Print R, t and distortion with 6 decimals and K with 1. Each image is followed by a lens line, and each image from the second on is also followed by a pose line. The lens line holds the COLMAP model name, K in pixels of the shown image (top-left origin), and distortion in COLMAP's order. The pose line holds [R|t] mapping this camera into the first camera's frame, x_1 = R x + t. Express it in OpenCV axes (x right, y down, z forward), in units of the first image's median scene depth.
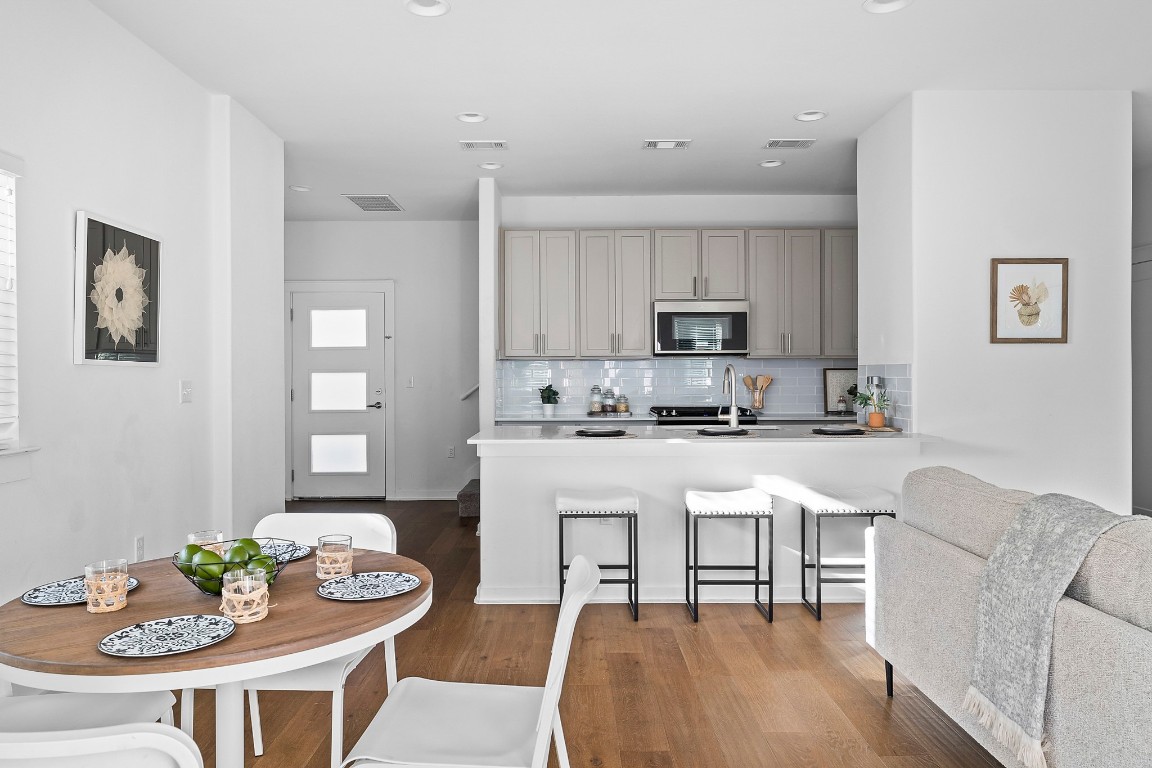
lens RADIAL K [[807.8, 0, 573.2], [0, 807.8, 379.8], [0, 0, 1]] dist [0.005363, -0.001488]
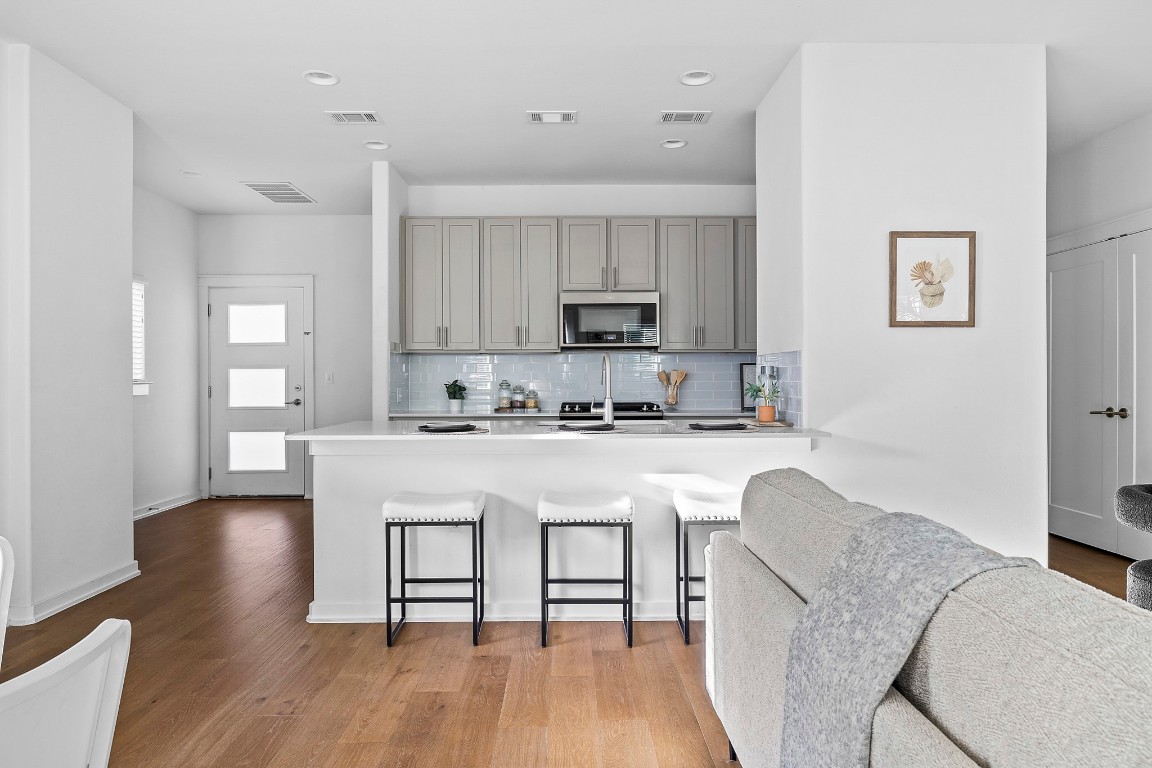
lens RADIAL K [[723.1, 0, 576.4], [0, 723.1, 381.0], [0, 0, 1]] dist [-0.004513, 0.004114]
pose [[0.999960, 0.000380, 0.008935, 0.136252], [-0.000337, 0.999988, -0.004832, 0.014937], [-0.008937, 0.004829, 0.999948, 0.172874]]
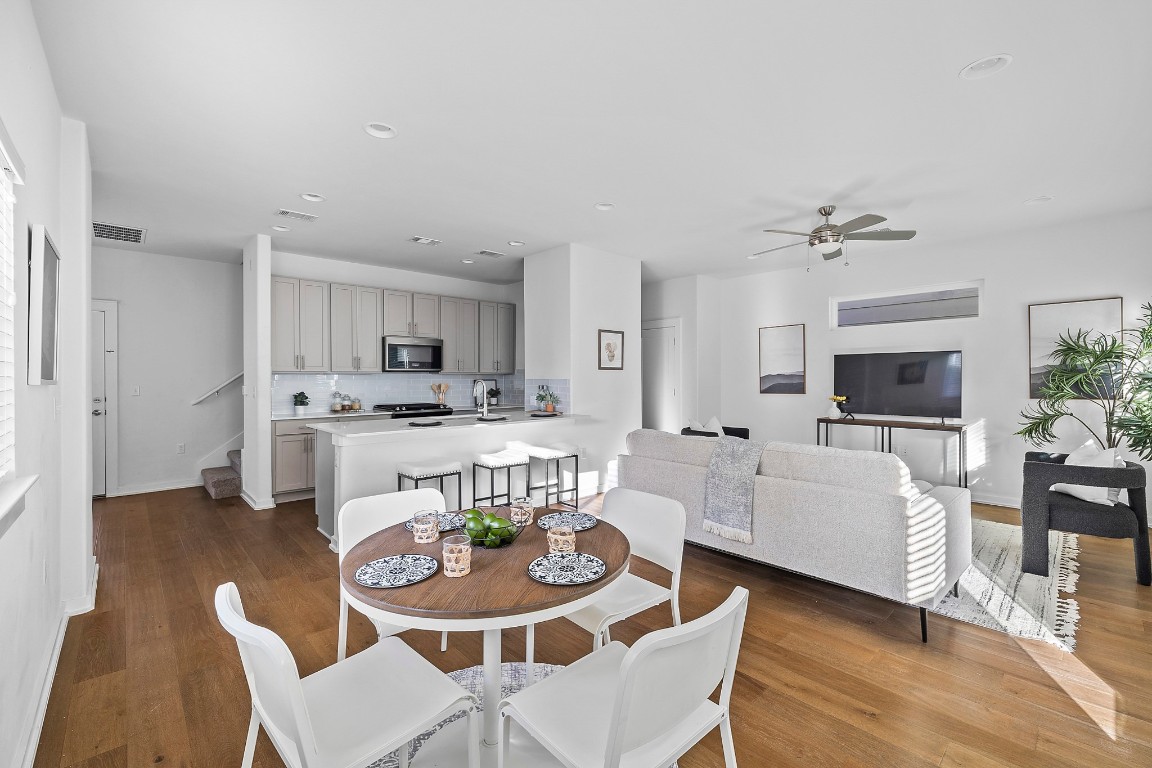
lens RADIAL K [[489.7, 0, 581.9], [0, 489.7, 378.0], [0, 0, 1]] dist [0.002465, -0.000340]
pose [[0.730613, 0.000806, 0.682792, -0.318843], [0.004901, 0.999967, -0.006425, -0.012447], [-0.682774, 0.008040, 0.730585, 0.082342]]
